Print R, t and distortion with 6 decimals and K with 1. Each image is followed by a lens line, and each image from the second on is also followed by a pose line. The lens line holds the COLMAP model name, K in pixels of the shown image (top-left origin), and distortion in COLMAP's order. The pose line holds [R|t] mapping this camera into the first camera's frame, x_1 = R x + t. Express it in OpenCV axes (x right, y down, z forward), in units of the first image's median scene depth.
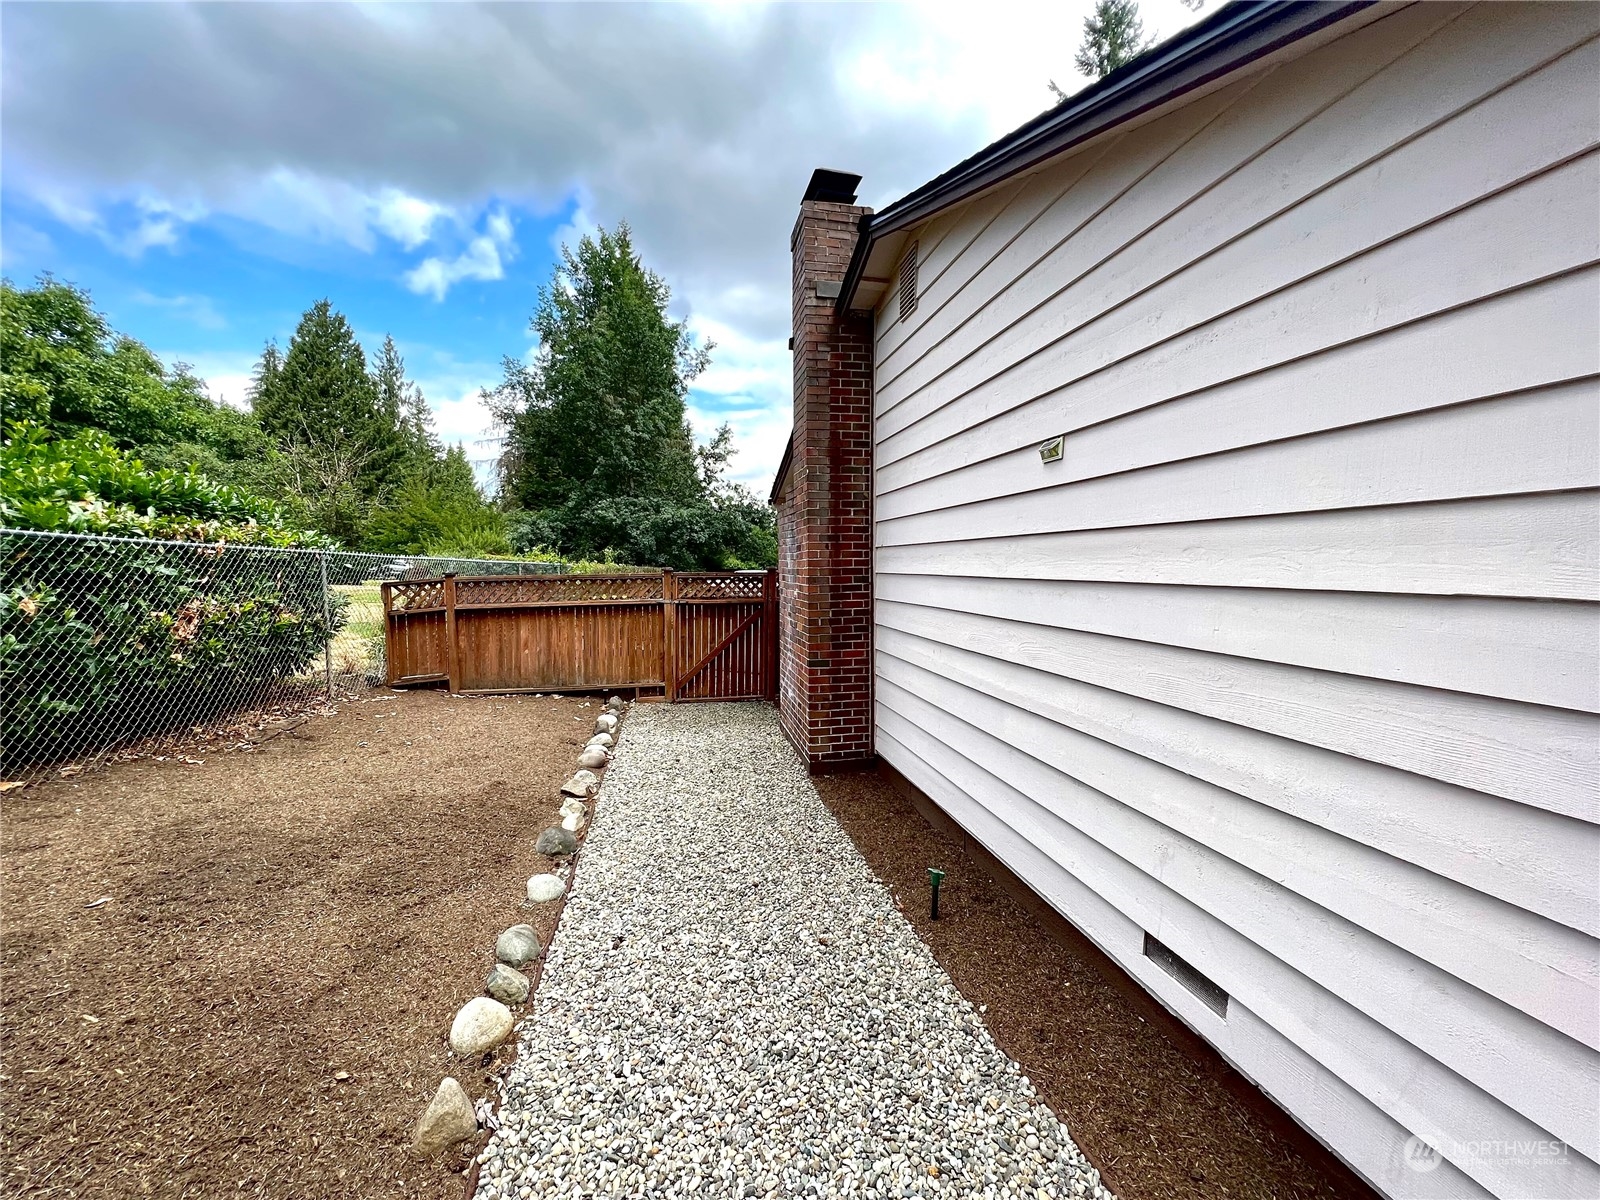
lens RADIAL K [[644.4, 0, 800.0], [0, 644.4, 600.0], [0, 0, 1]] dist [-0.001776, 0.000239]
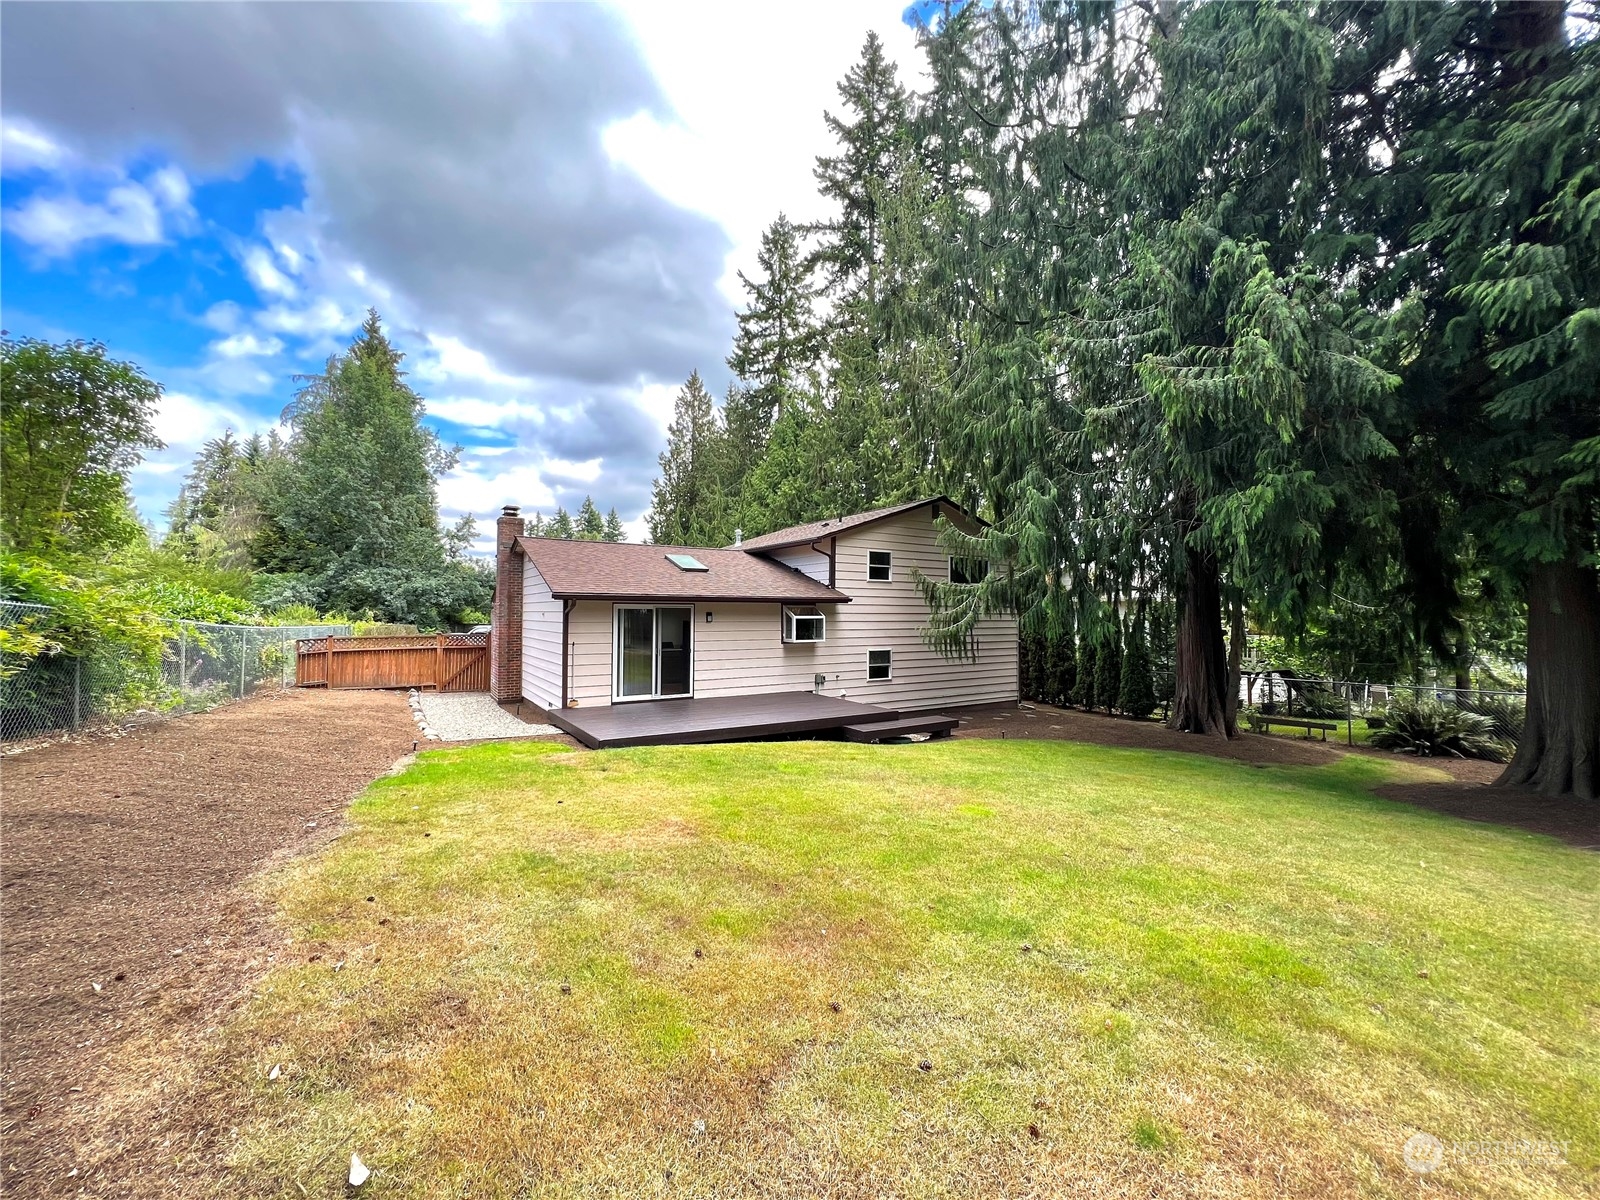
lens RADIAL K [[637.3, 0, 794.0], [0, 637.3, 603.7], [0, 0, 1]] dist [0.000374, -0.000166]
pose [[0.935466, 0.016223, 0.353043, 0.175067], [0.009259, 0.997478, -0.070369, 0.019397], [-0.353295, 0.069097, 0.932957, -1.597221]]
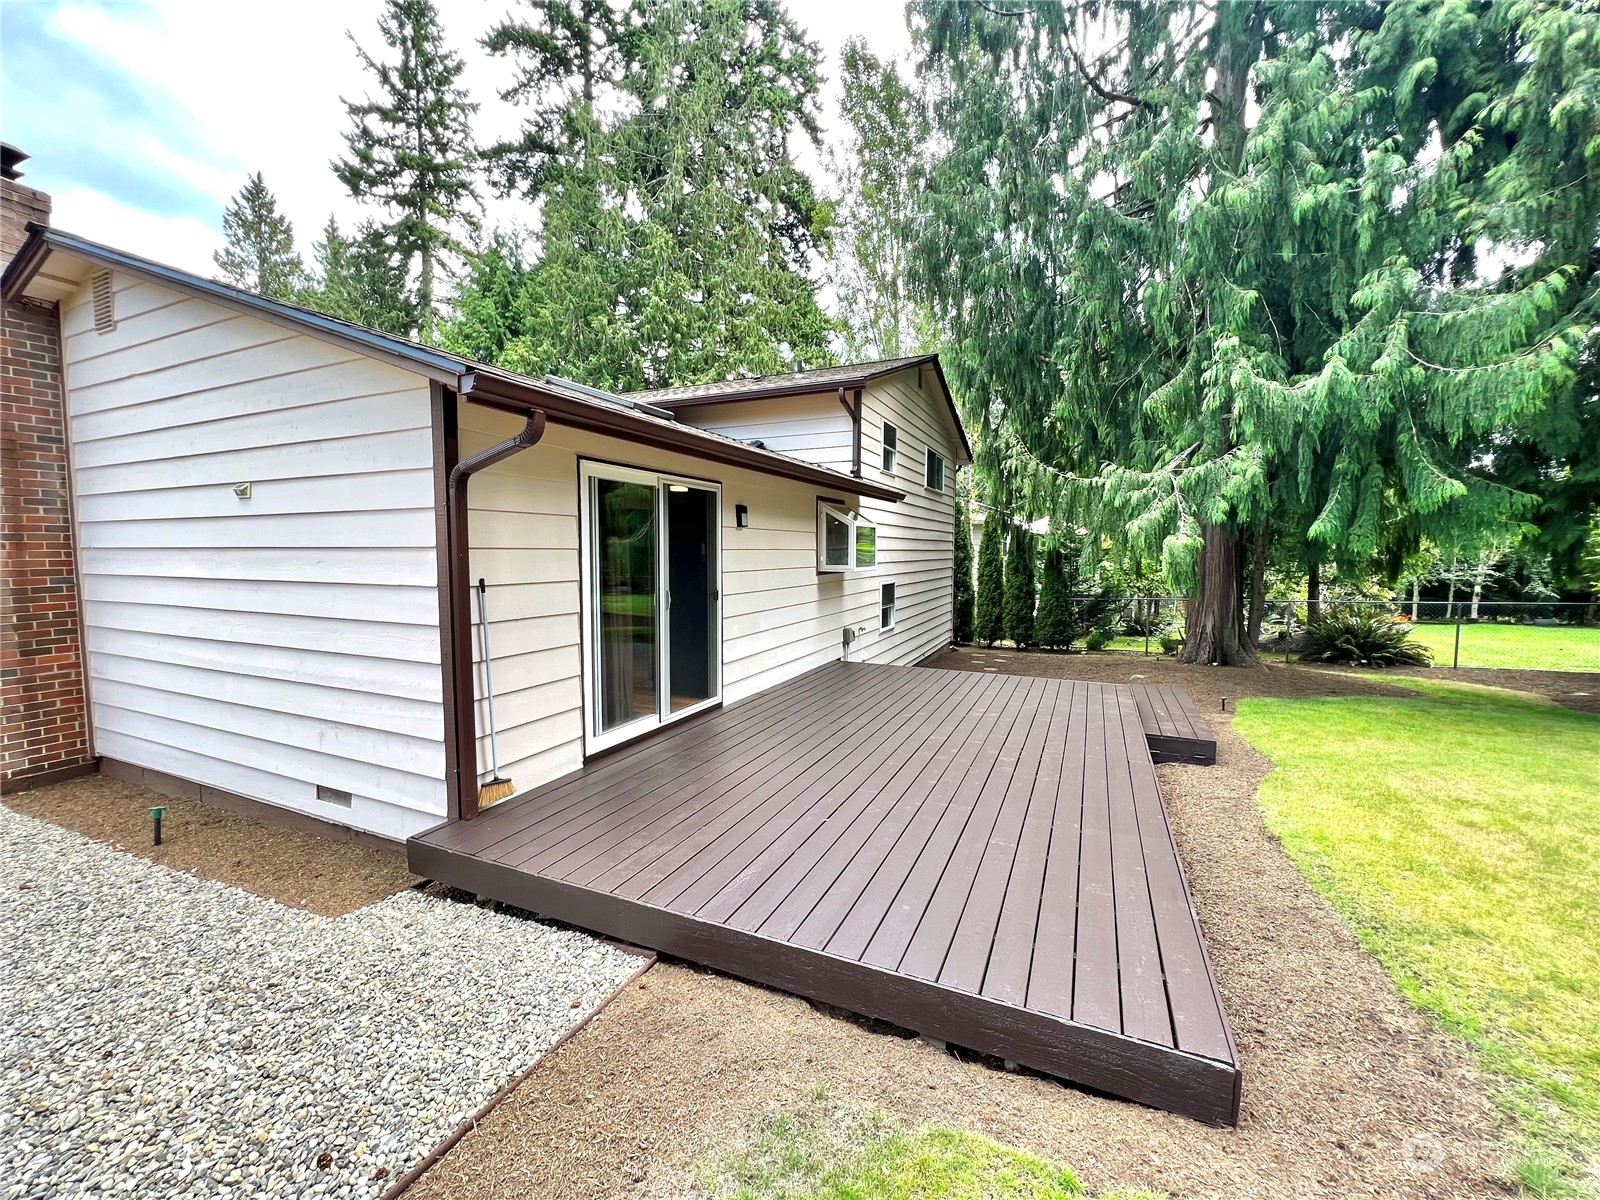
lens RADIAL K [[644.4, 0, 800.0], [0, 644.4, 600.0], [0, 0, 1]] dist [-0.001776, 0.000239]
pose [[0.596719, -0.054579, 0.800592, -0.012008], [0.042300, 0.998437, 0.036538, 0.004466], [-0.801334, 0.012062, 0.598095, -0.330927]]
